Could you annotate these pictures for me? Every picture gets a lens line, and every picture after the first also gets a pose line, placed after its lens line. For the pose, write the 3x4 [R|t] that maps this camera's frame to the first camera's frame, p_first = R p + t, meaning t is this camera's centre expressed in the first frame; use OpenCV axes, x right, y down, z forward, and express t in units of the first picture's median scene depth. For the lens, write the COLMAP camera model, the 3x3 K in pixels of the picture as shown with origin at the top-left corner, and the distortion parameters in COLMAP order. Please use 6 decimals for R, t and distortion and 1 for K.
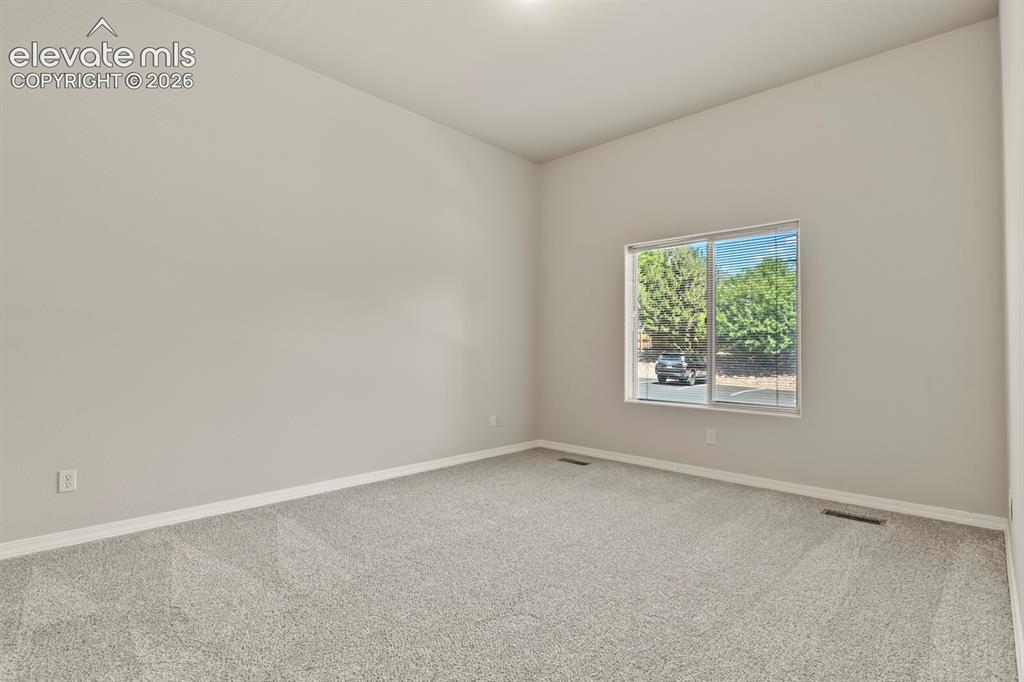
lens RADIAL K [[494.4, 0, 517.0], [0, 494.4, 340.9], [0, 0, 1]] dist [-0.012063, -0.000455]
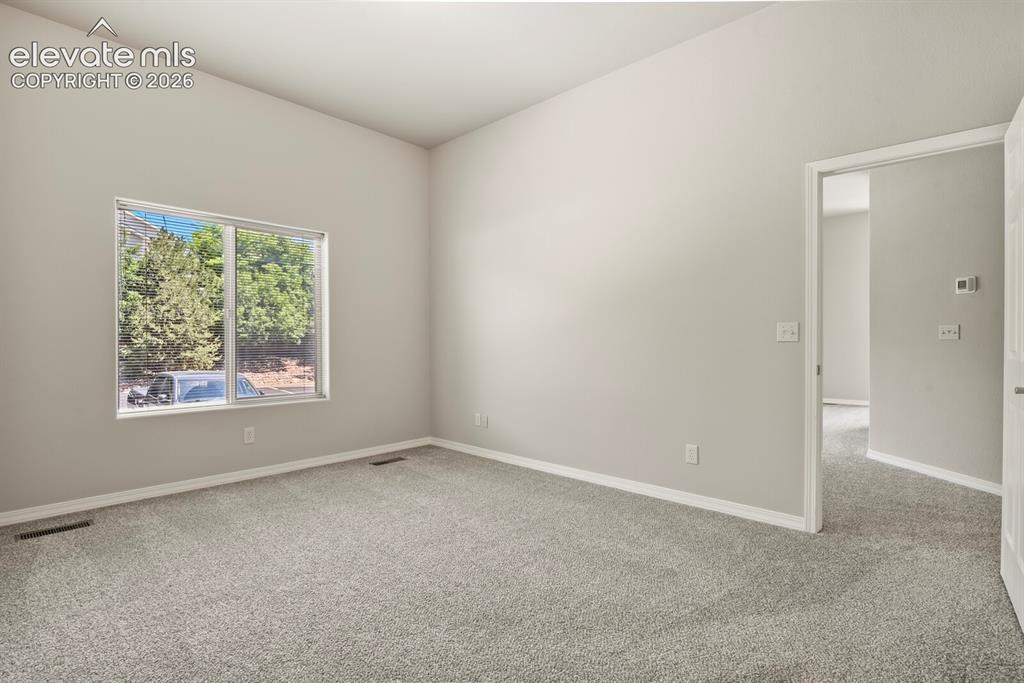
lens RADIAL K [[494.4, 0, 517.0], [0, 494.4, 341.4], [0, 0, 1]] dist [-0.012063, -0.000455]
pose [[-0.023280, -0.007583, 0.999700, -0.563699], [-0.014985, 0.999862, 0.007235, -0.000650], [-0.999617, -0.014812, -0.023390, 0.510540]]
